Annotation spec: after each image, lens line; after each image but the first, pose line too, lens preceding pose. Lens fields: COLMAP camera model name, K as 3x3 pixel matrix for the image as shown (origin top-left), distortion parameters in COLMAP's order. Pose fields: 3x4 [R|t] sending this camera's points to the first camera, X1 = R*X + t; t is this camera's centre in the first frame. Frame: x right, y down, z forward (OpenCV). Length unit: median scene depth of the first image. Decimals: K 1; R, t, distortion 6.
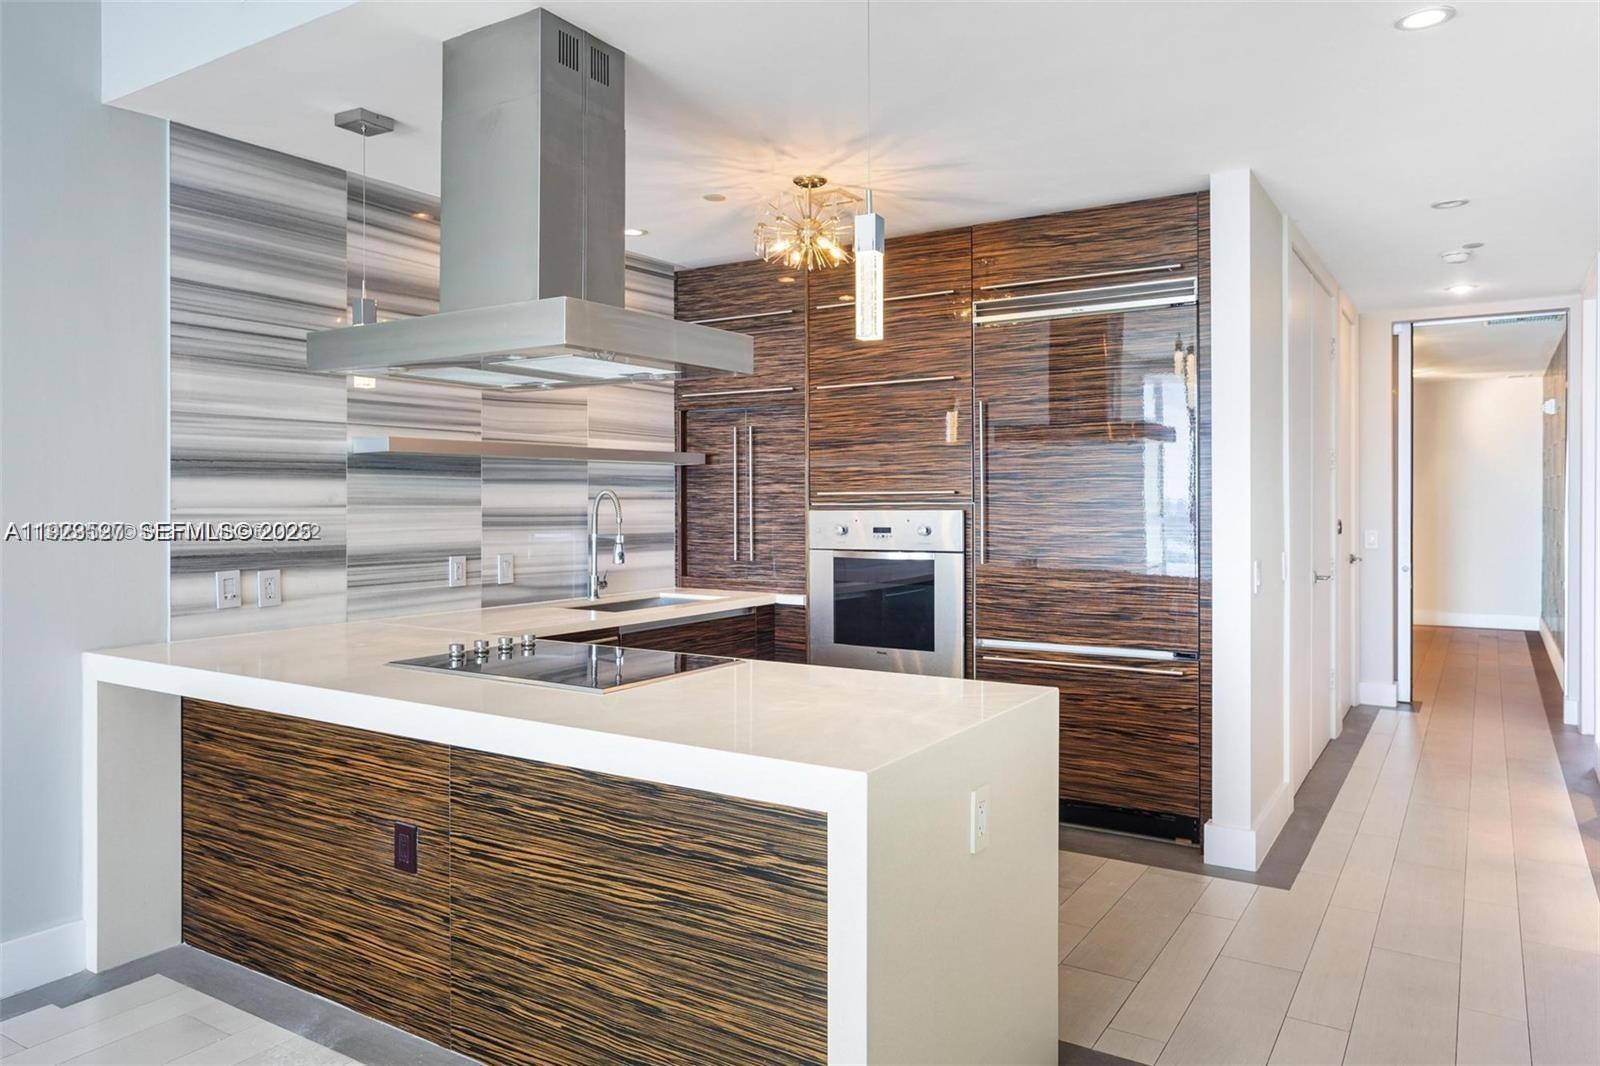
lens RADIAL K [[1070.1, 0, 865.2], [0, 1070.1, 497.3], [0, 0, 1]] dist [-0.026730, 0.019168]
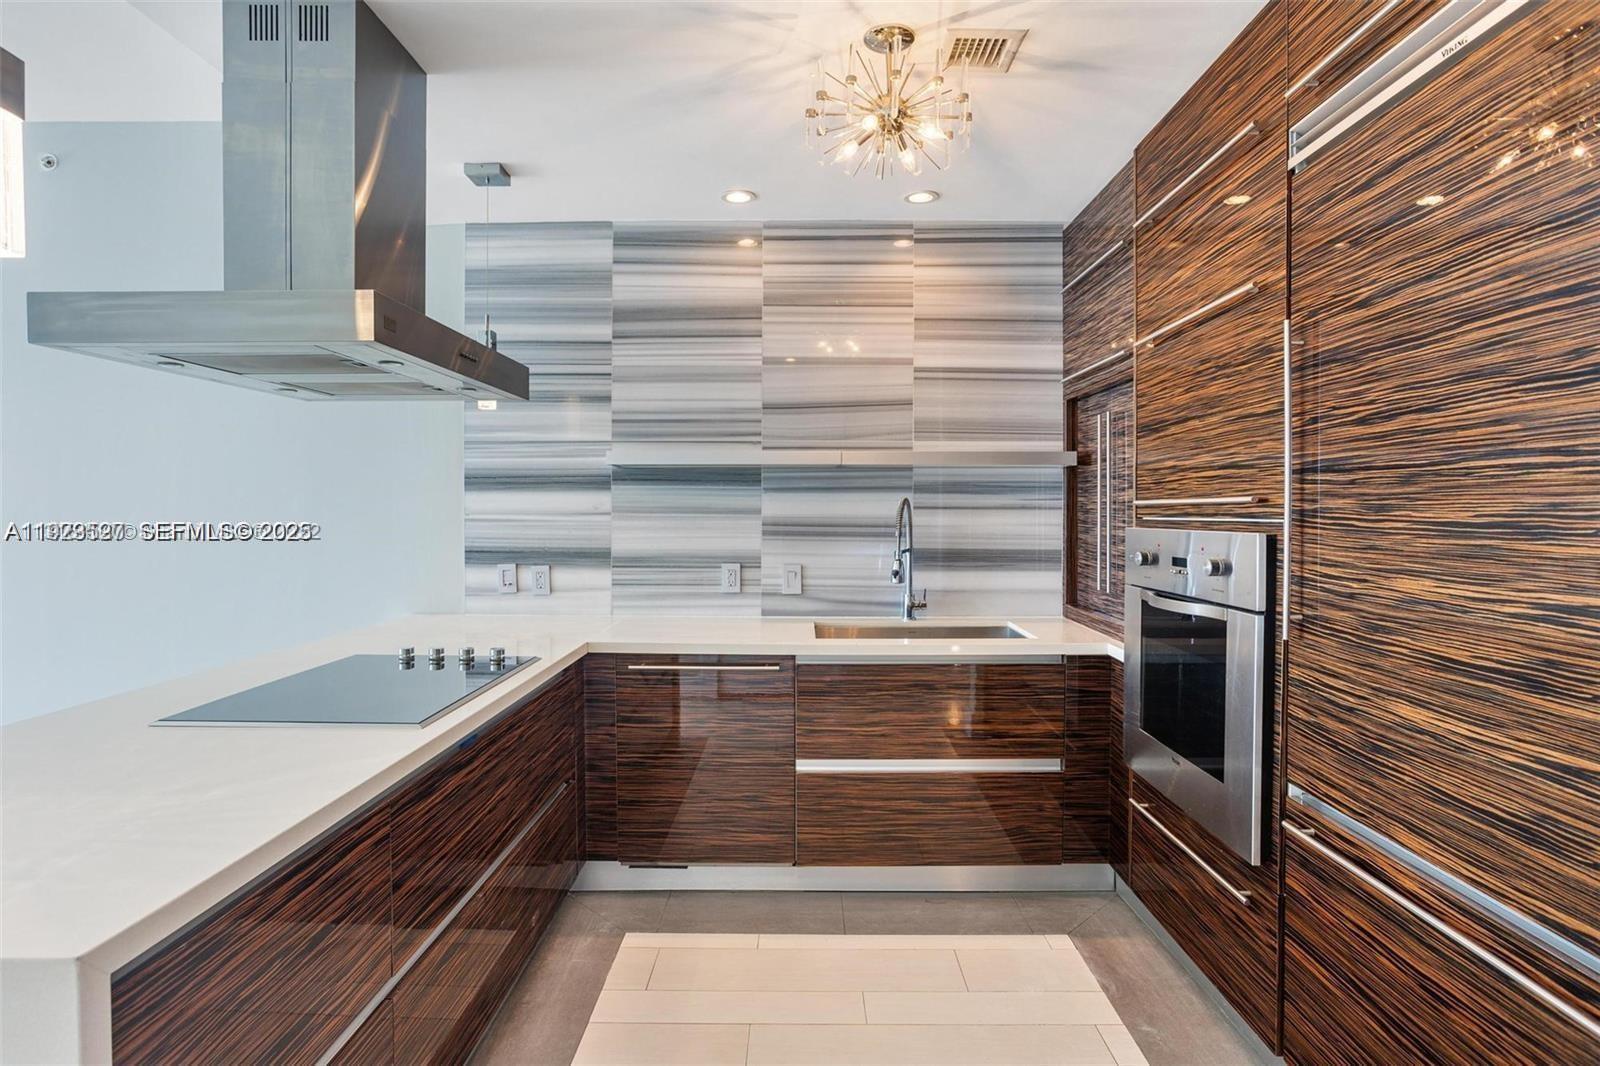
lens RADIAL K [[848.9, 0, 800.3], [0, 848.9, 517.4], [0, 0, 1]] dist [-0.028389, 0.010978]
pose [[0.499099, 0.013803, -0.866435, 0.426584], [-0.001890, 0.999888, 0.014841, -0.001854], [0.866543, -0.005770, 0.499069, 0.755784]]
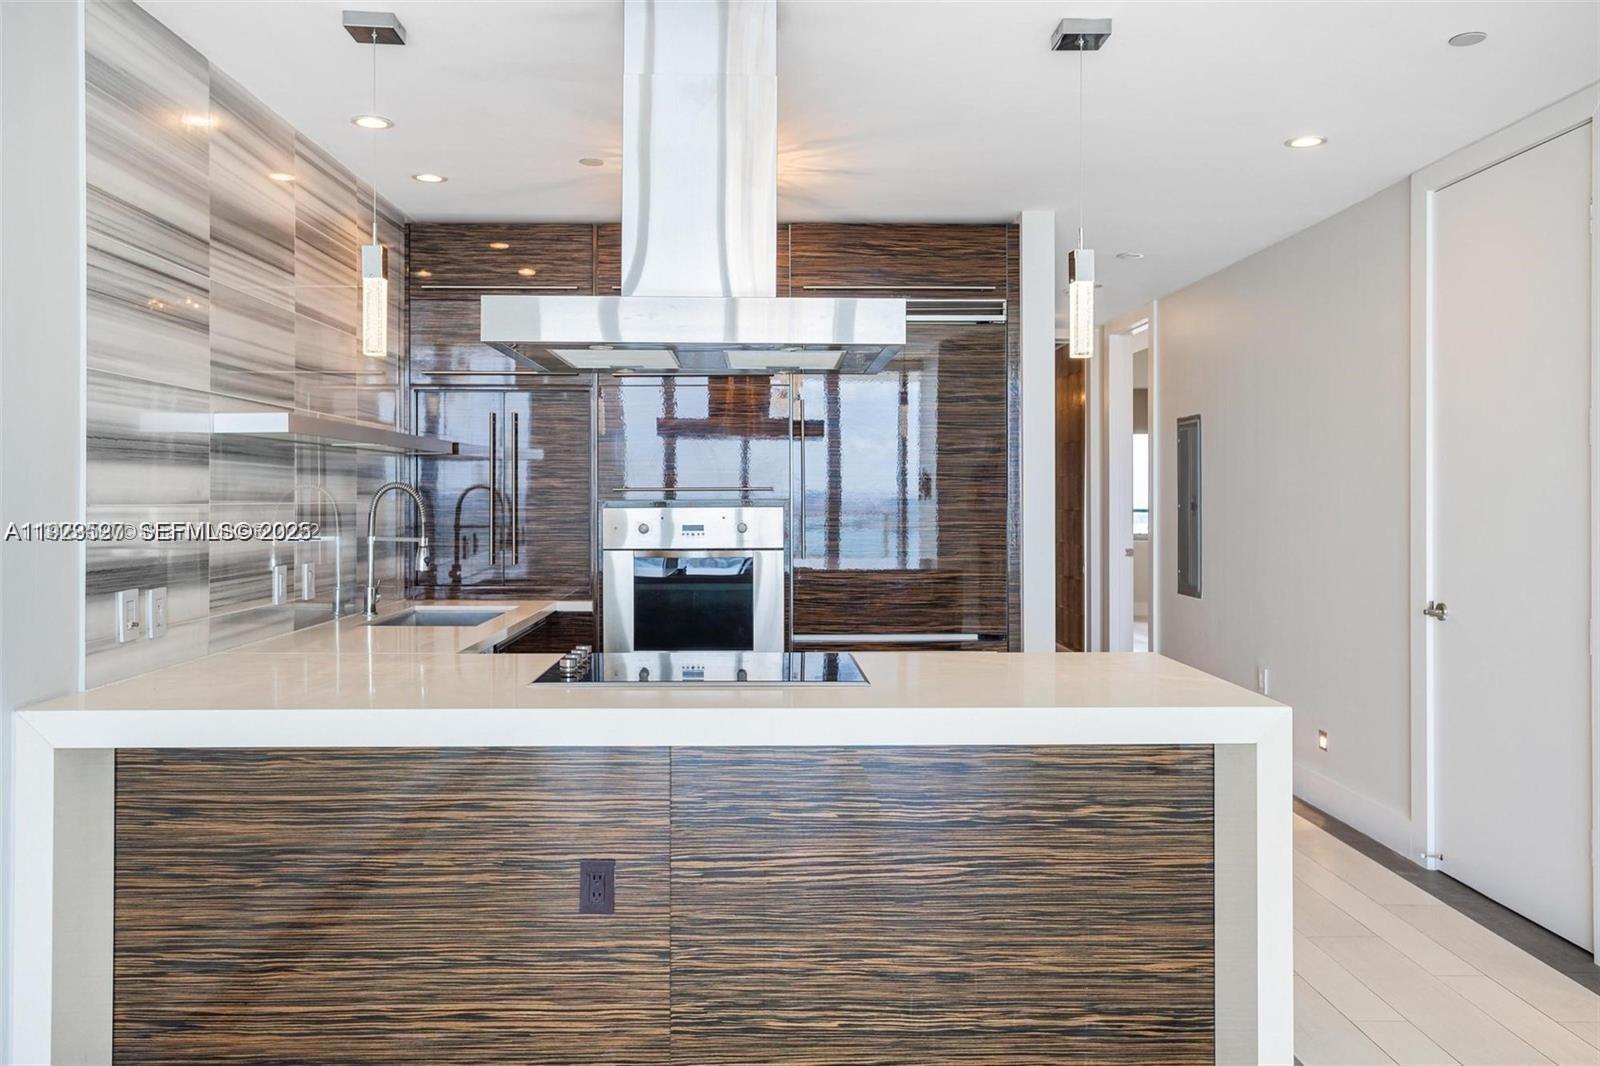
lens RADIAL K [[1206.9, 0, 835.1], [0, 1206.9, 480.0], [0, 0, 1]] dist [-0.011448, 0.015154]
pose [[0.837076, 0.010856, 0.546978, -0.615381], [-0.004557, 0.999907, -0.012872, 0.001747], [-0.547067, 0.008283, 0.837048, 0.036262]]
